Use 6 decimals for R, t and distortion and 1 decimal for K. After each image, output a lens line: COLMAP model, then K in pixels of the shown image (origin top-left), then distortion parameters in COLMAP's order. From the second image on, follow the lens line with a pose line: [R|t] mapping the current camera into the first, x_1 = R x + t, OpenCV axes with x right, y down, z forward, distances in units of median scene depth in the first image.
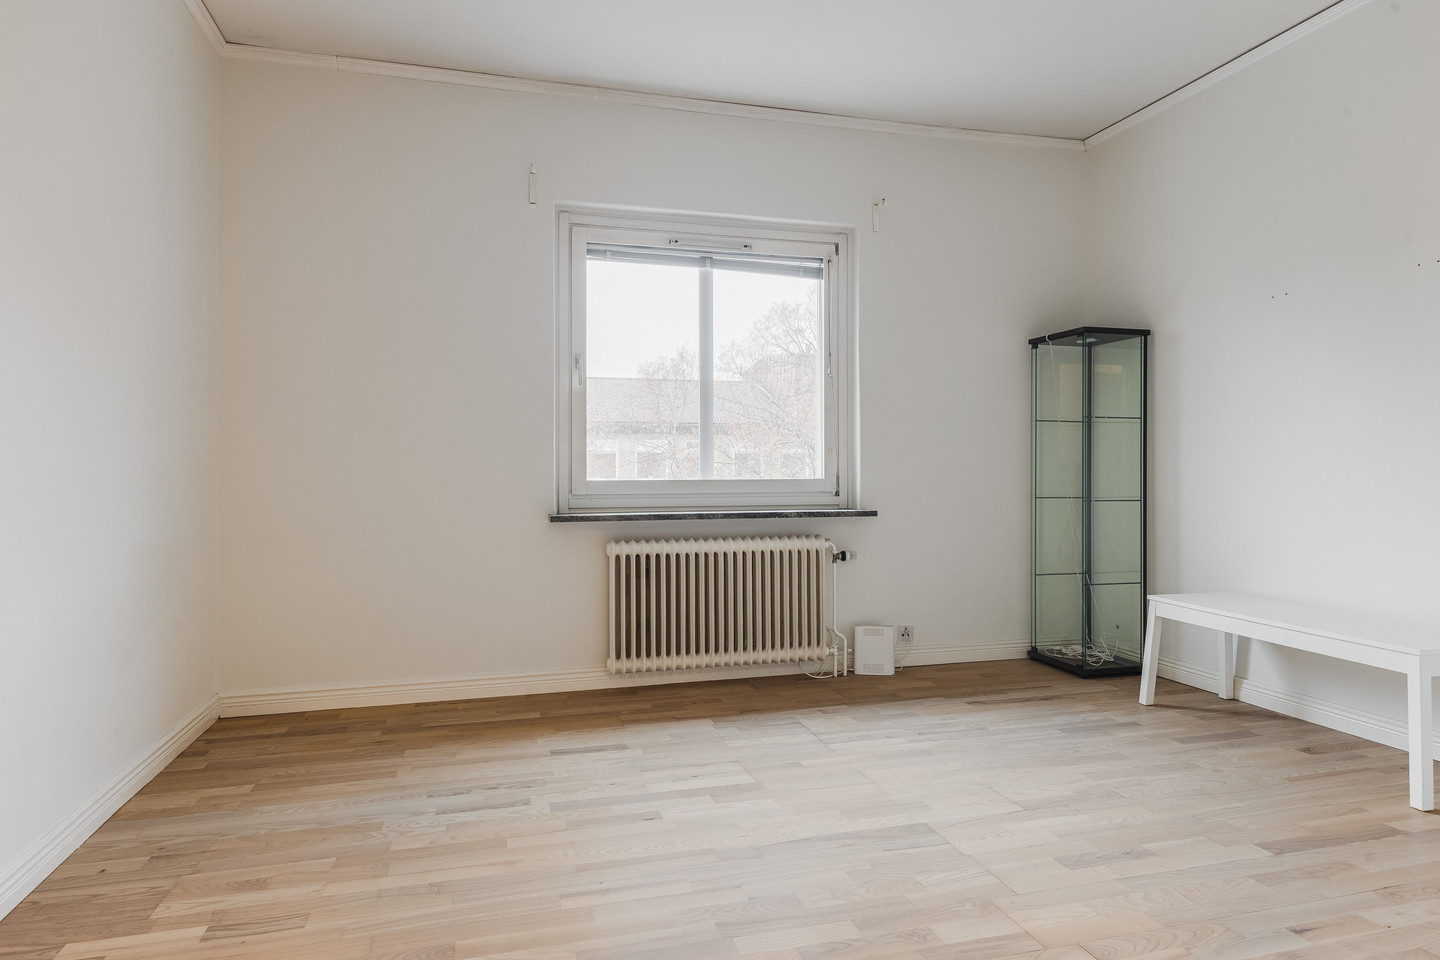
lens RADIAL K [[848.8, 0, 728.9], [0, 848.8, 457.8], [0, 0, 1]] dist [0.013764, -0.007601]
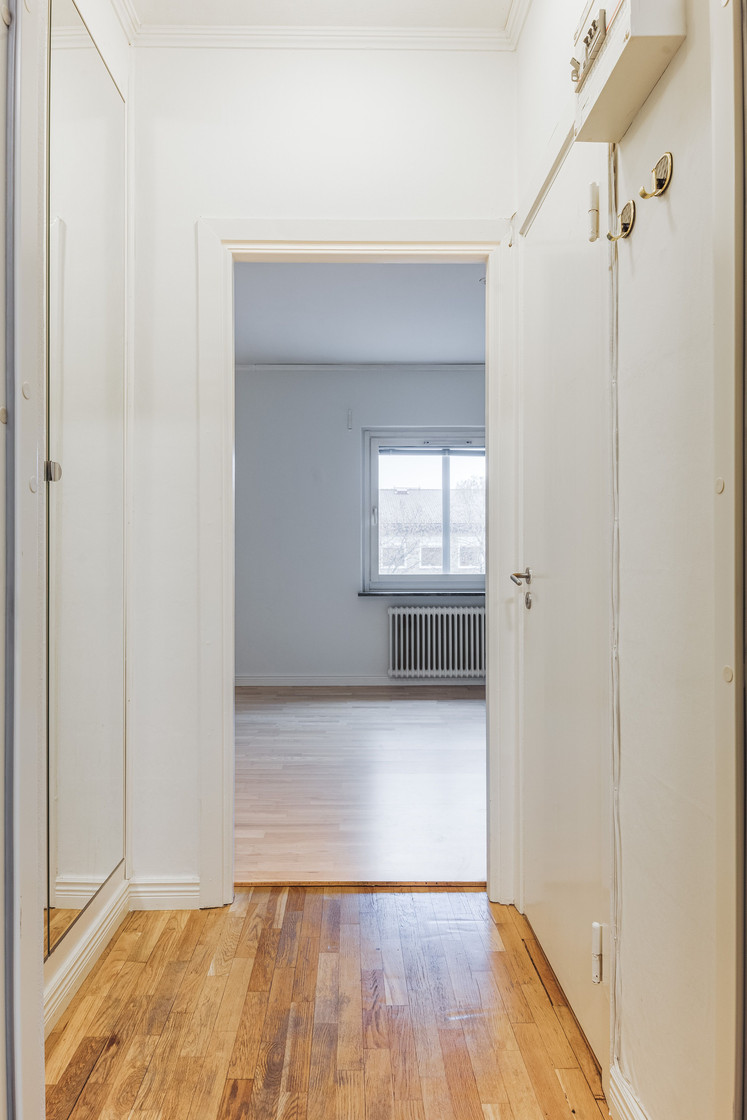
lens RADIAL K [[684.4, 0, 369.1], [0, 684.4, 559.9], [0, 0, 1]] dist [0.003869, -0.000131]
pose [[0.967361, 0.002367, -0.253390, 0.216468], [0.000901, 0.999918, 0.012781, -0.027361], [0.253399, -0.012592, 0.967280, -0.513992]]
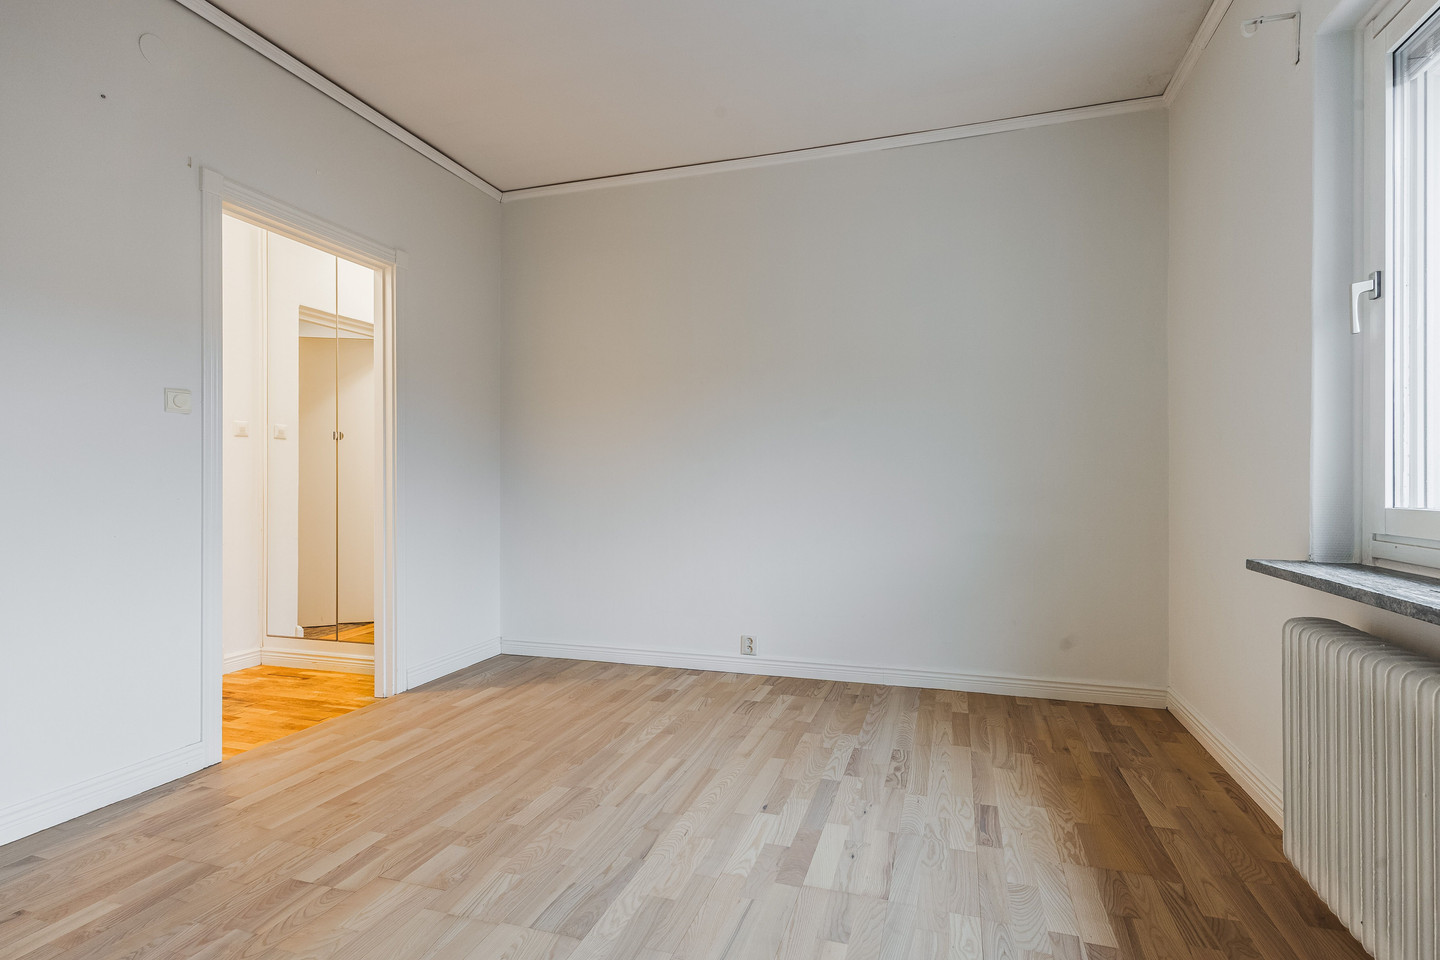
lens RADIAL K [[722.4, 0, 721.4], [0, 722.4, 481.0], [0, 0, 1]] dist [0.003880, 0.000402]
pose [[-0.561755, 0.003190, -0.827298, 0.508298], [0.016585, 0.999835, -0.007406, 0.006734], [0.827137, -0.017881, -0.561715, 1.064536]]
